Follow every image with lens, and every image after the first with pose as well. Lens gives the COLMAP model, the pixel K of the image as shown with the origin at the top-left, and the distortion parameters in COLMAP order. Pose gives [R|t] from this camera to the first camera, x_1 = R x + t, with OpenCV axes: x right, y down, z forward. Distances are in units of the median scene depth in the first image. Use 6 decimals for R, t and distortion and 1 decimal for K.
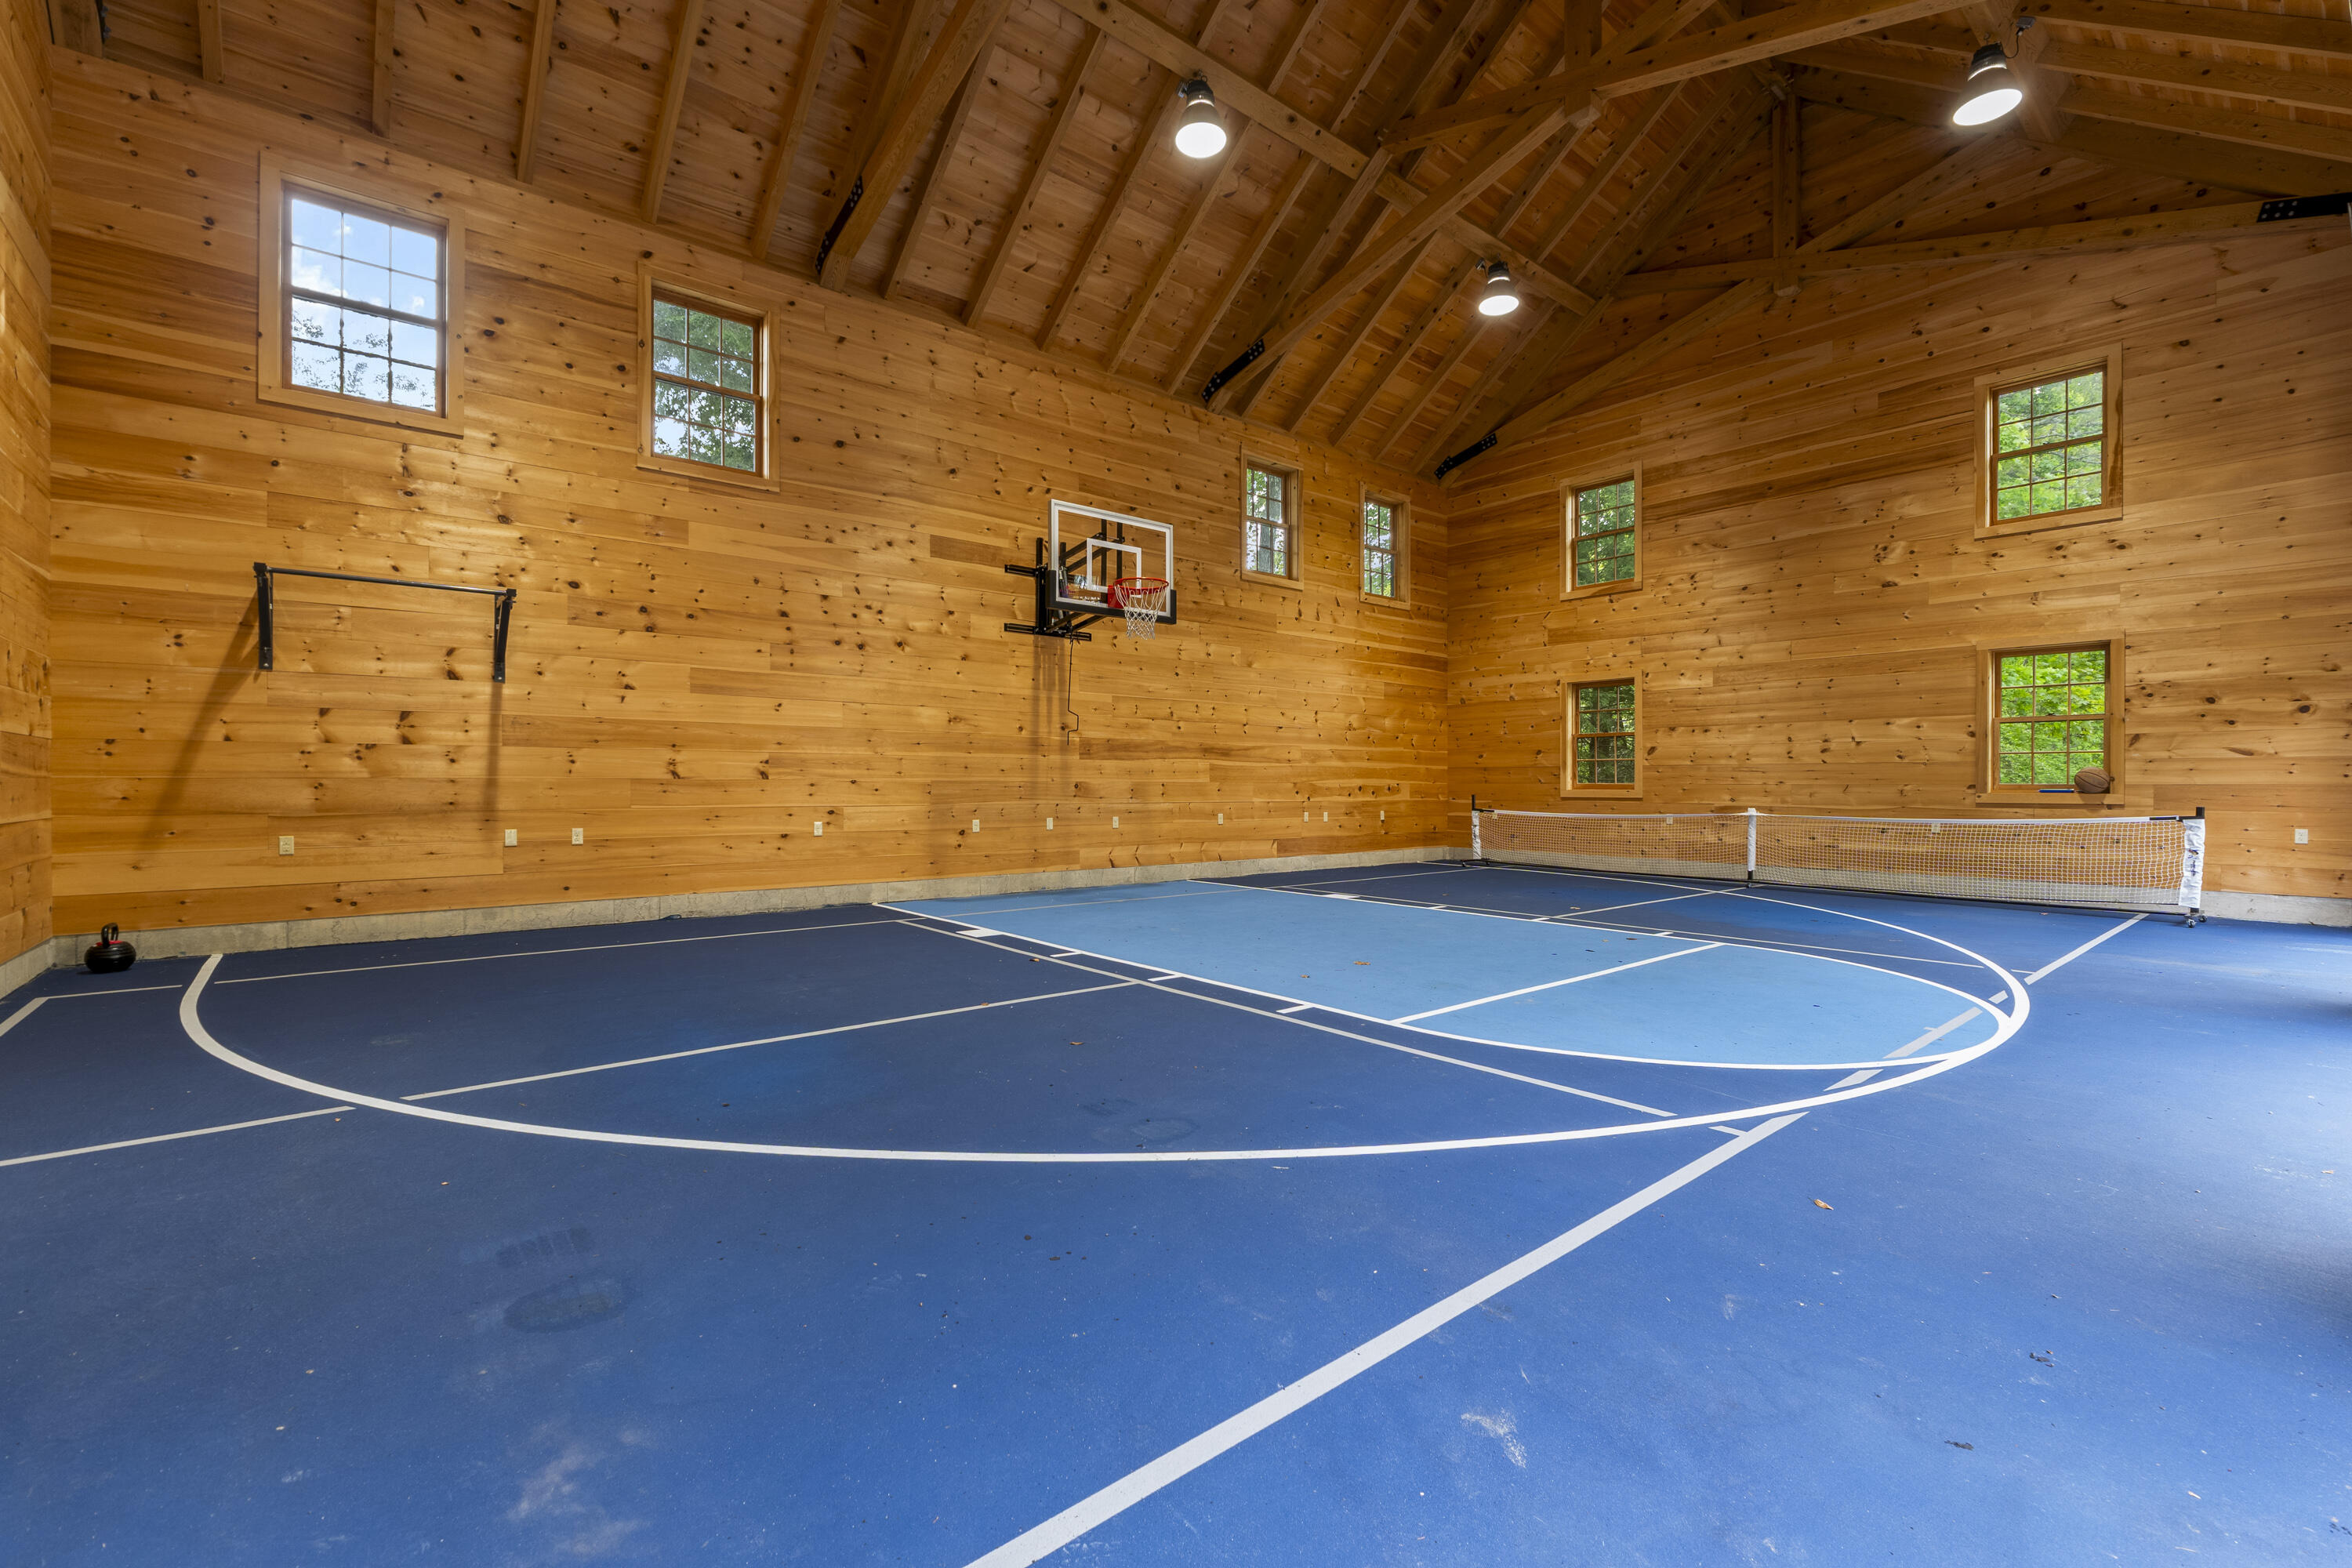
lens RADIAL K [[991.3, 0, 1178.7], [0, 991.3, 796.4], [0, 0, 1]] dist [-0.003419, 0.000674]
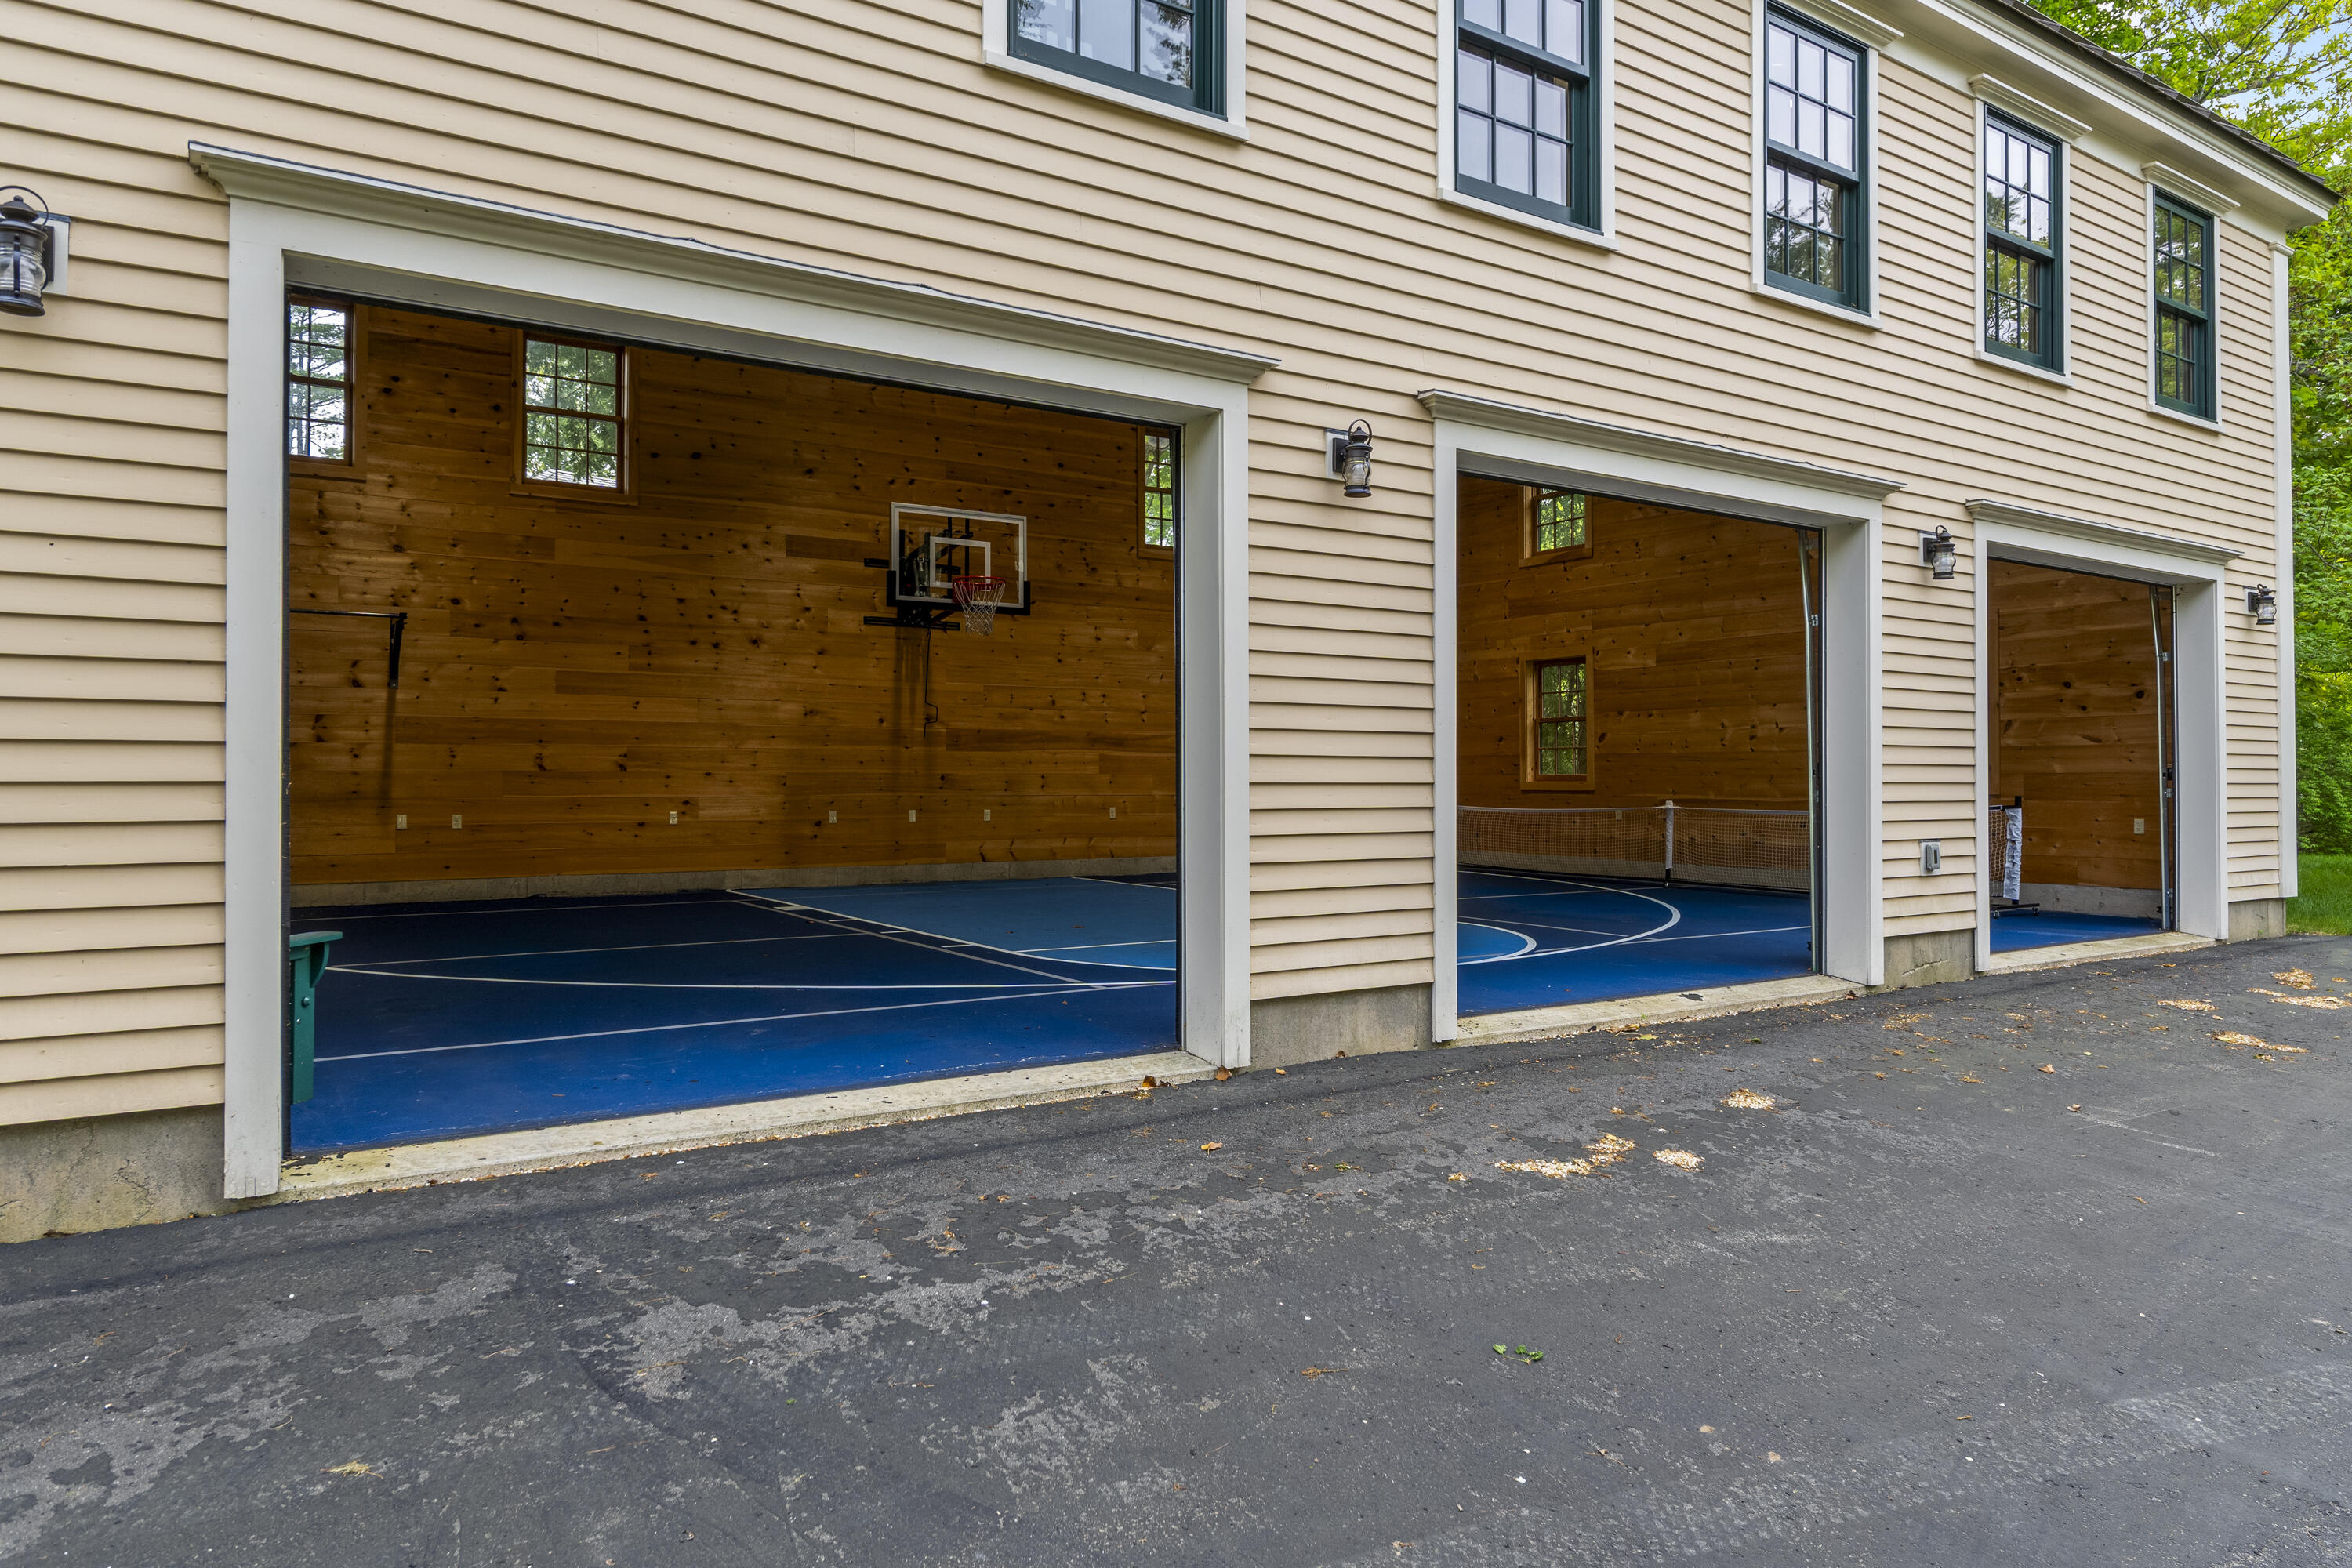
lens RADIAL K [[1463.2, 0, 1177.3], [0, 1463.2, 773.9], [0, 0, 1]] dist [0.007232, -0.005529]
pose [[0.993917, -0.002401, -0.110107, 0.330388], [0.000601, 0.999866, -0.016373, 0.010909], [0.110132, 0.016207, 0.993785, -0.480412]]
